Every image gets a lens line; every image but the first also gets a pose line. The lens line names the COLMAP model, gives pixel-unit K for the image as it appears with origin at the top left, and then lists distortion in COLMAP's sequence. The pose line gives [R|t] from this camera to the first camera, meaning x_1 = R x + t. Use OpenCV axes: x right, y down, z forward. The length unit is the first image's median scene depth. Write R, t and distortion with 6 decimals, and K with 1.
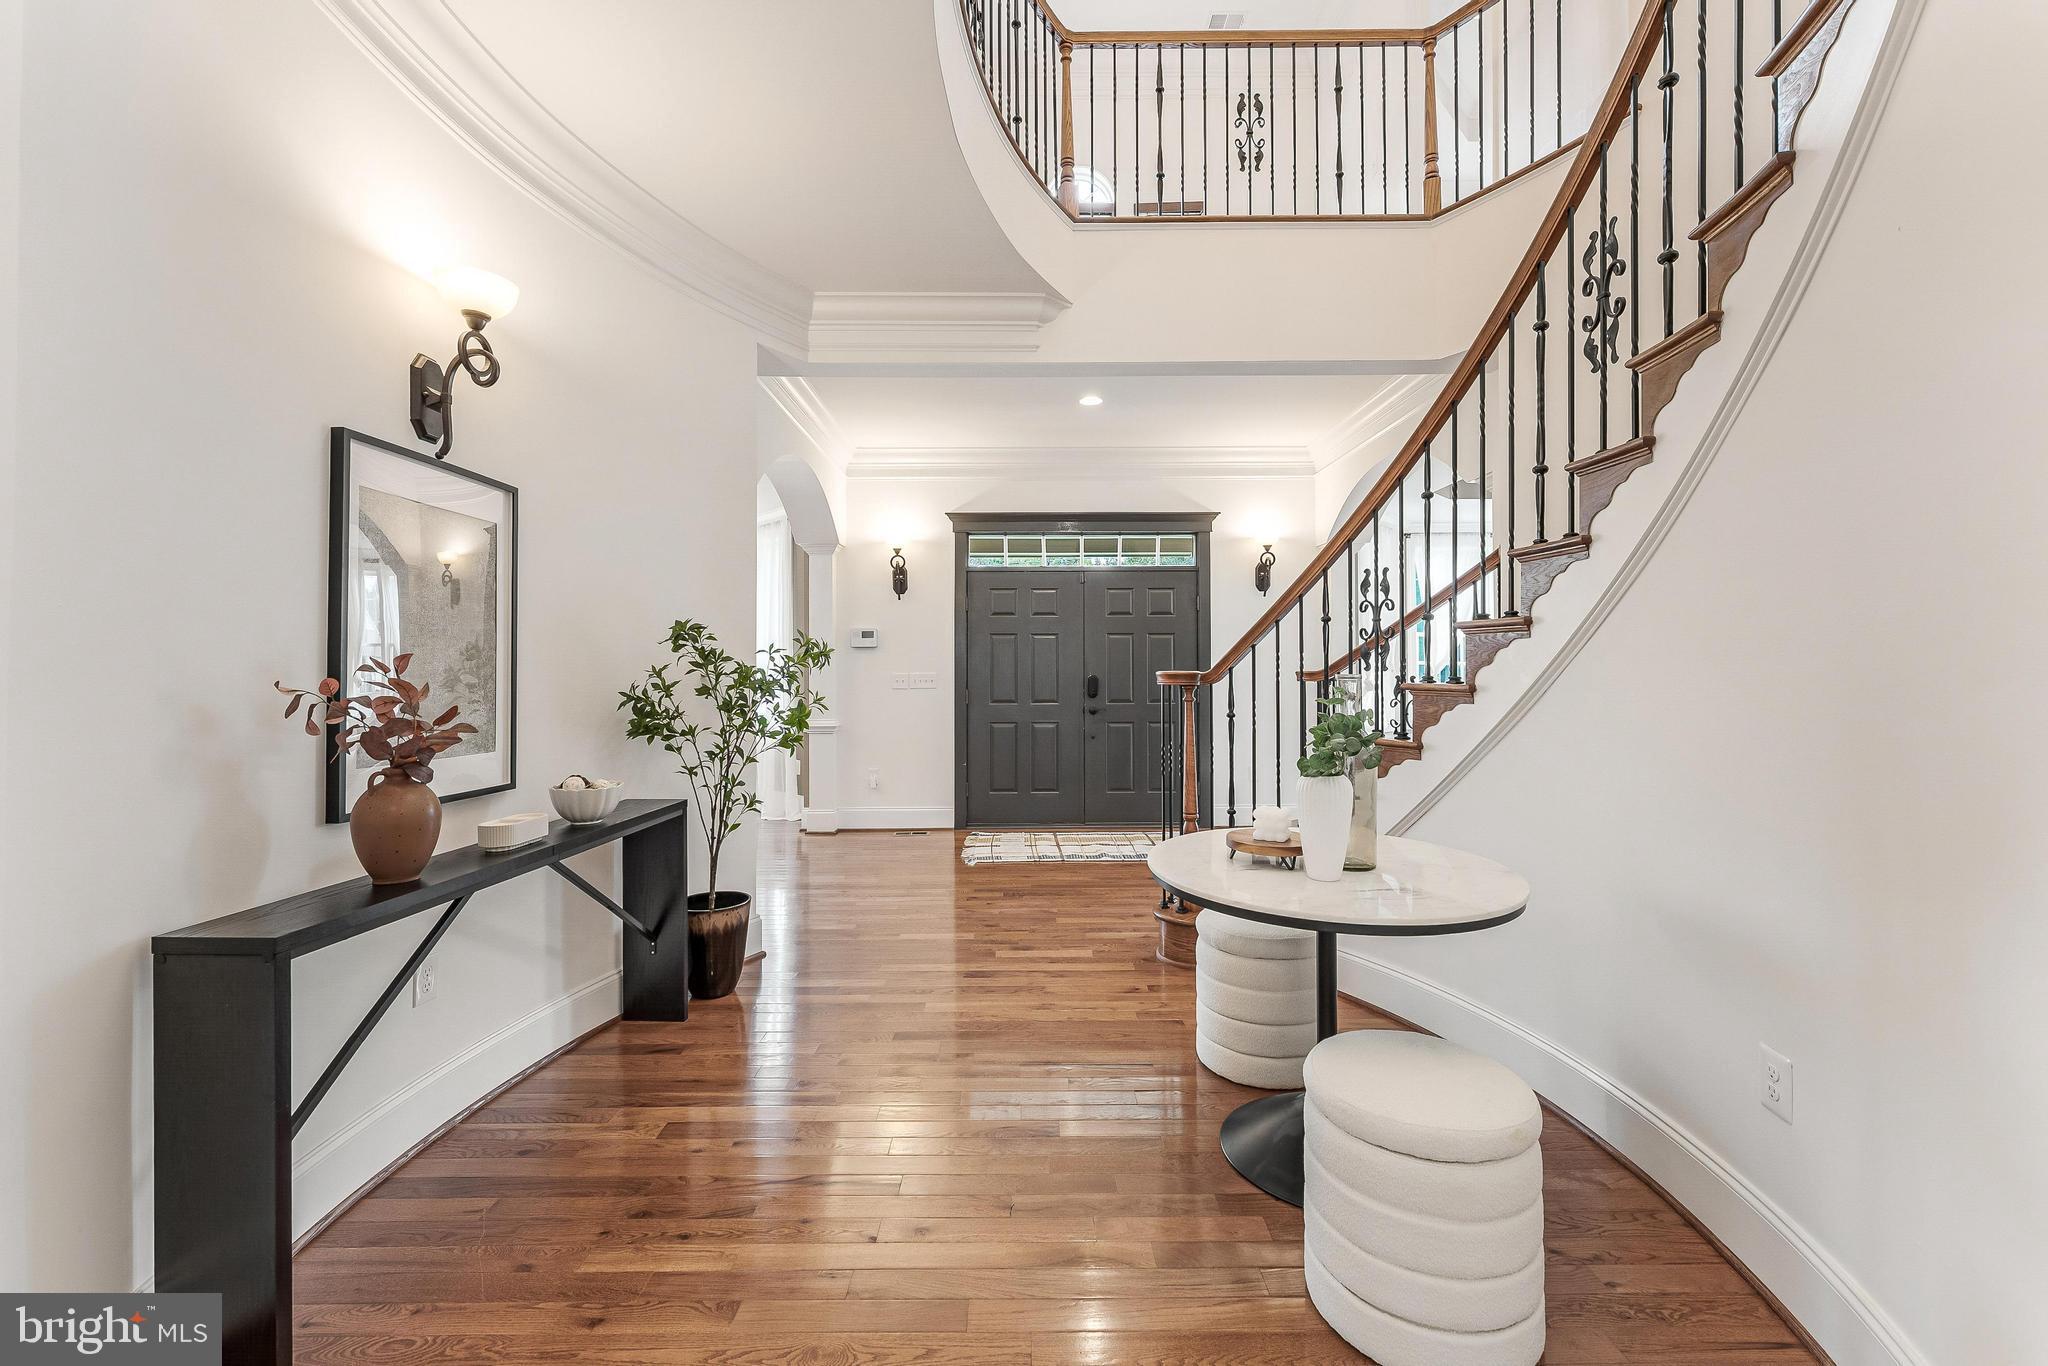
lens RADIAL K [[819.8, 0, 1024.0], [0, 819.8, 683.0], [0, 0, 1]] dist [0.000046, -0.000275]
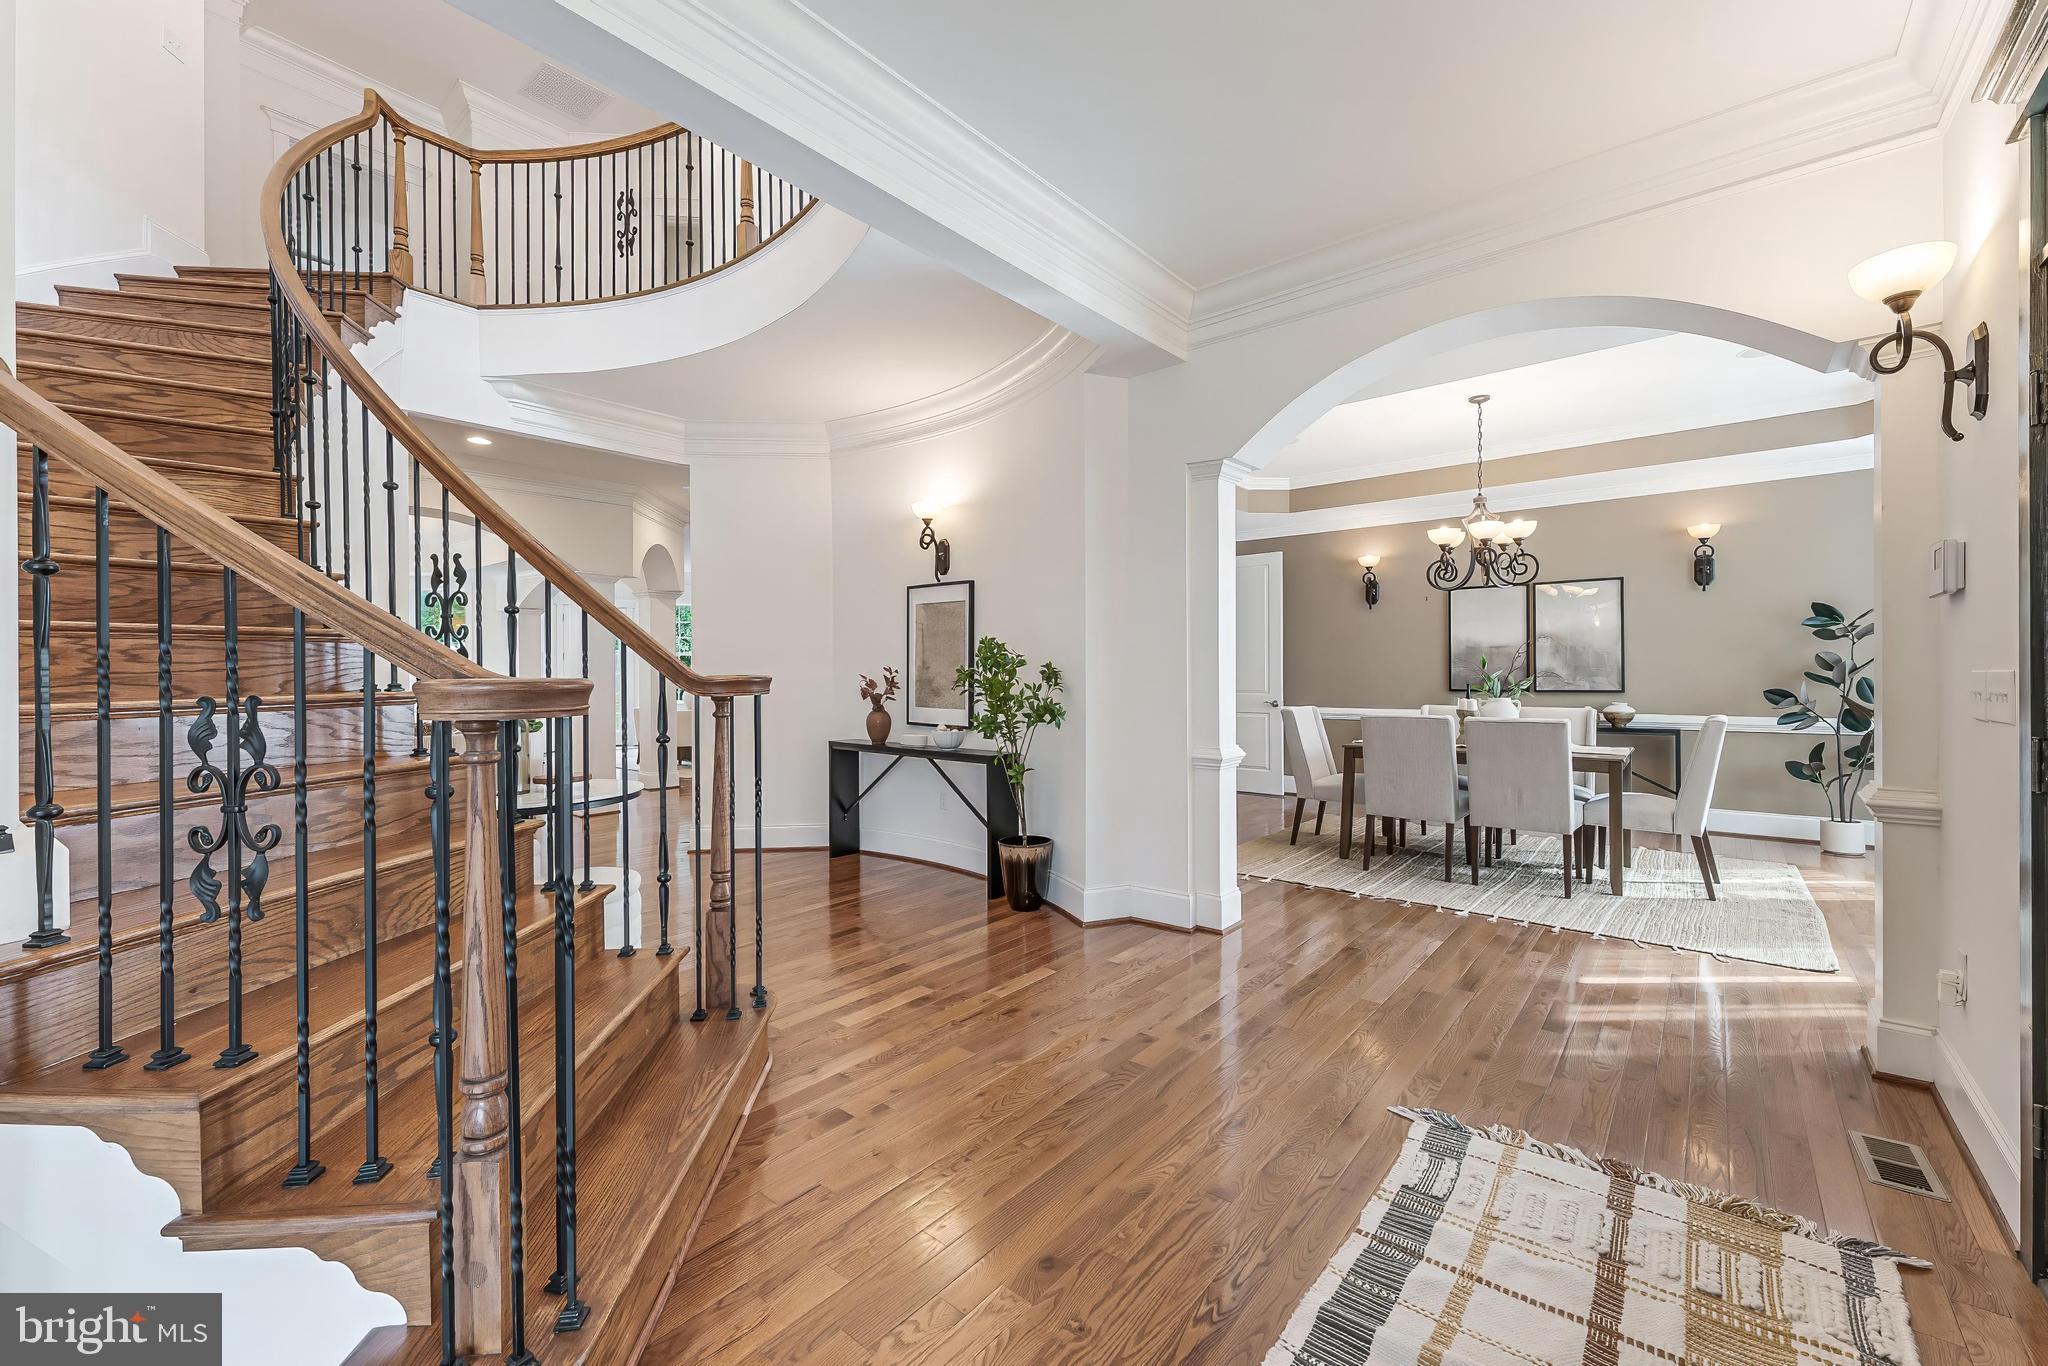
lens RADIAL K [[819.8, 0, 1024.0], [0, 819.8, 683.0], [0, 0, 1]] dist [0.000046, -0.000275]
pose [[-0.649553, 0.019877, -0.760057, 0.699600], [0.008014, 0.999782, 0.019297, -0.019739], [0.760274, 0.006444, -0.649570, 2.039735]]
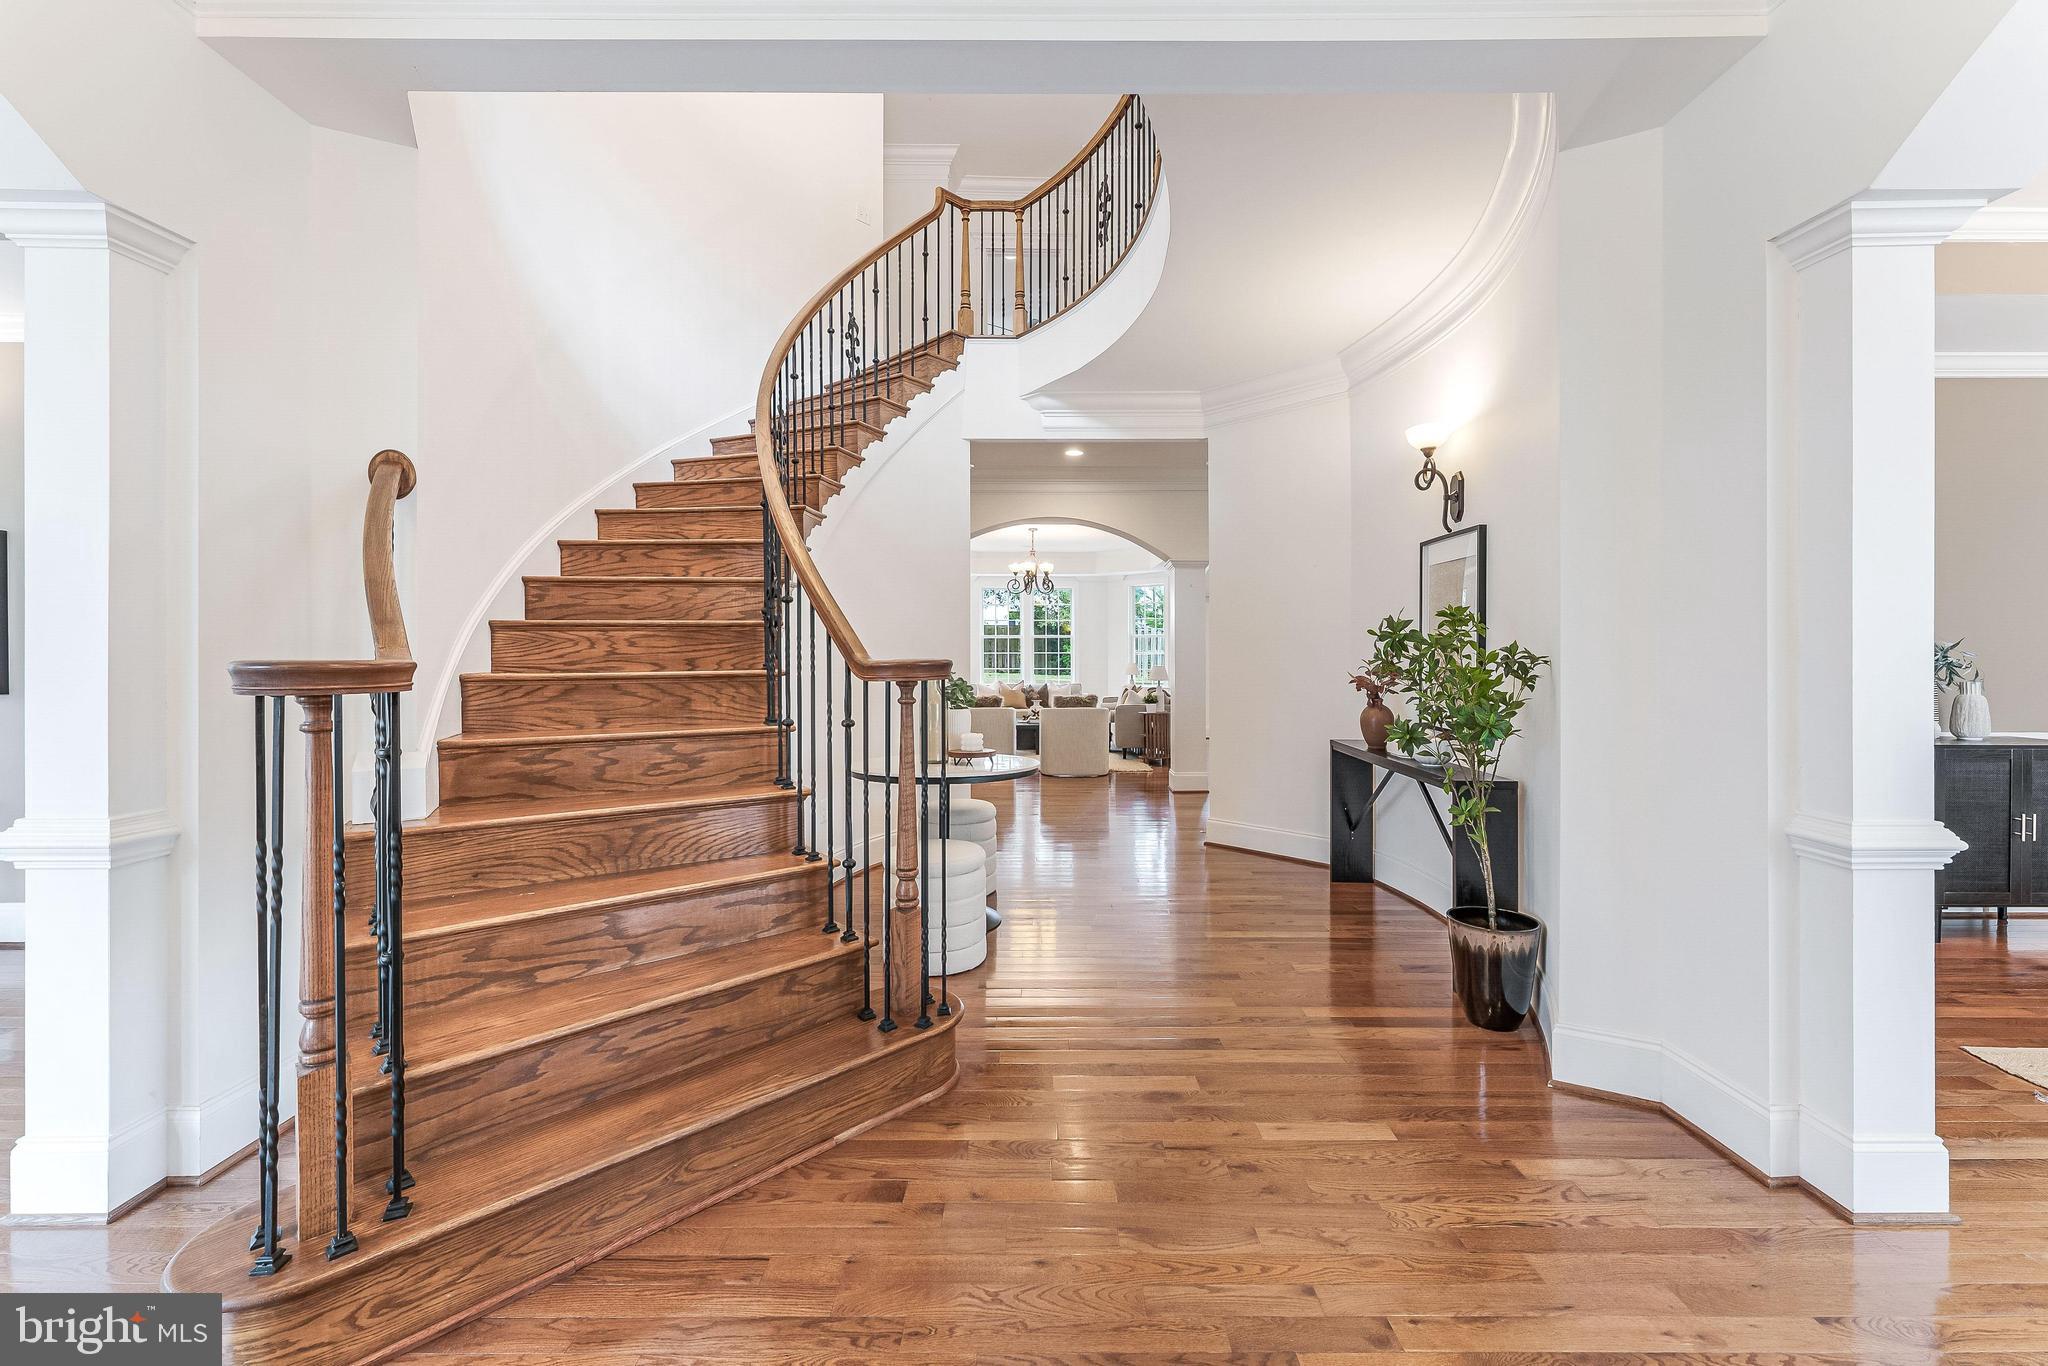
lens RADIAL K [[825.9, 0, 1026.4], [0, 825.9, 667.1], [0, 0, 1]] dist [-0.001076, -0.000316]
pose [[-0.999946, 0.005277, 0.008905, 0.118773], [0.005400, 0.999889, 0.013855, -0.016115], [-0.008831, 0.013903, -0.999864, 2.046473]]
